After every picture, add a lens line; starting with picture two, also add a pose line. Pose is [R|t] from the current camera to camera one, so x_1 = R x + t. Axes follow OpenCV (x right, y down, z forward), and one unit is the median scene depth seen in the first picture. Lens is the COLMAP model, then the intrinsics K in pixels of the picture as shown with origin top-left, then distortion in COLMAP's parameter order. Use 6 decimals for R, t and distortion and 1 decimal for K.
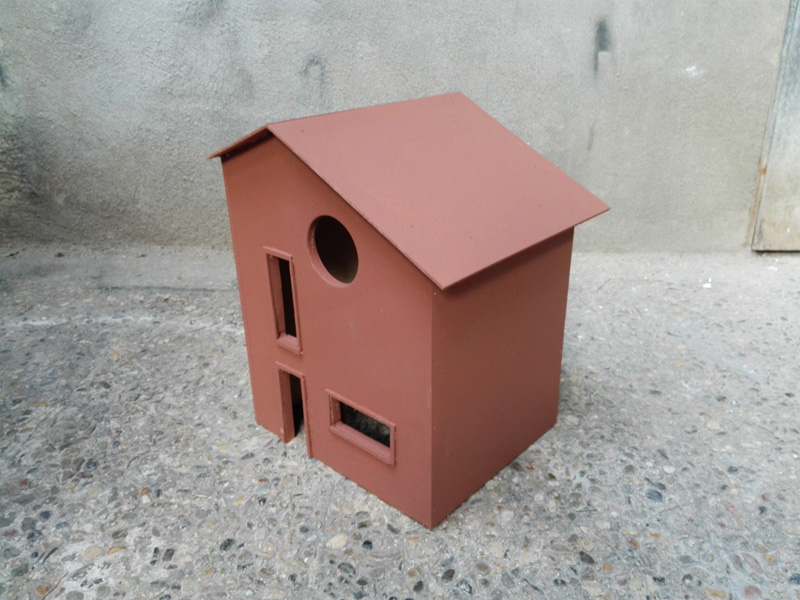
lens RADIAL K [[670.5, 0, 395.4], [0, 670.5, 298.5], [0, 0, 1]] dist [0.066524, -0.135929]
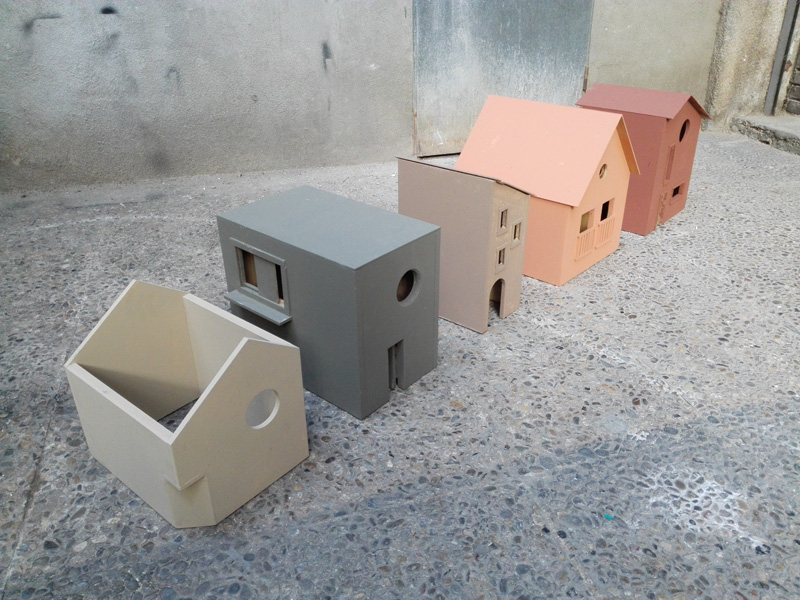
lens RADIAL K [[670.5, 0, 396.7], [0, 670.5, 302.1], [0, 0, 1]] dist [0.066524, -0.135929]
pose [[0.942783, -0.151444, 0.297026, -0.186818], [0.130879, 0.987479, 0.088064, 0.178893], [-0.306643, -0.044151, 0.950800, -0.926046]]
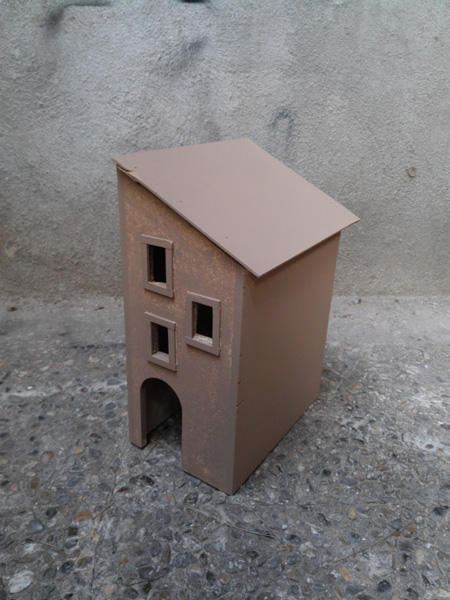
lens RADIAL K [[502.9, 0, 221.0], [0, 502.9, 301.1], [0, 0, 1]] dist [0.066524, -0.135929]
pose [[0.994959, -0.019352, 0.098394, -0.295086], [0.021210, 0.999615, -0.017871, -0.062075], [-0.098010, 0.019868, 0.994987, 0.264811]]
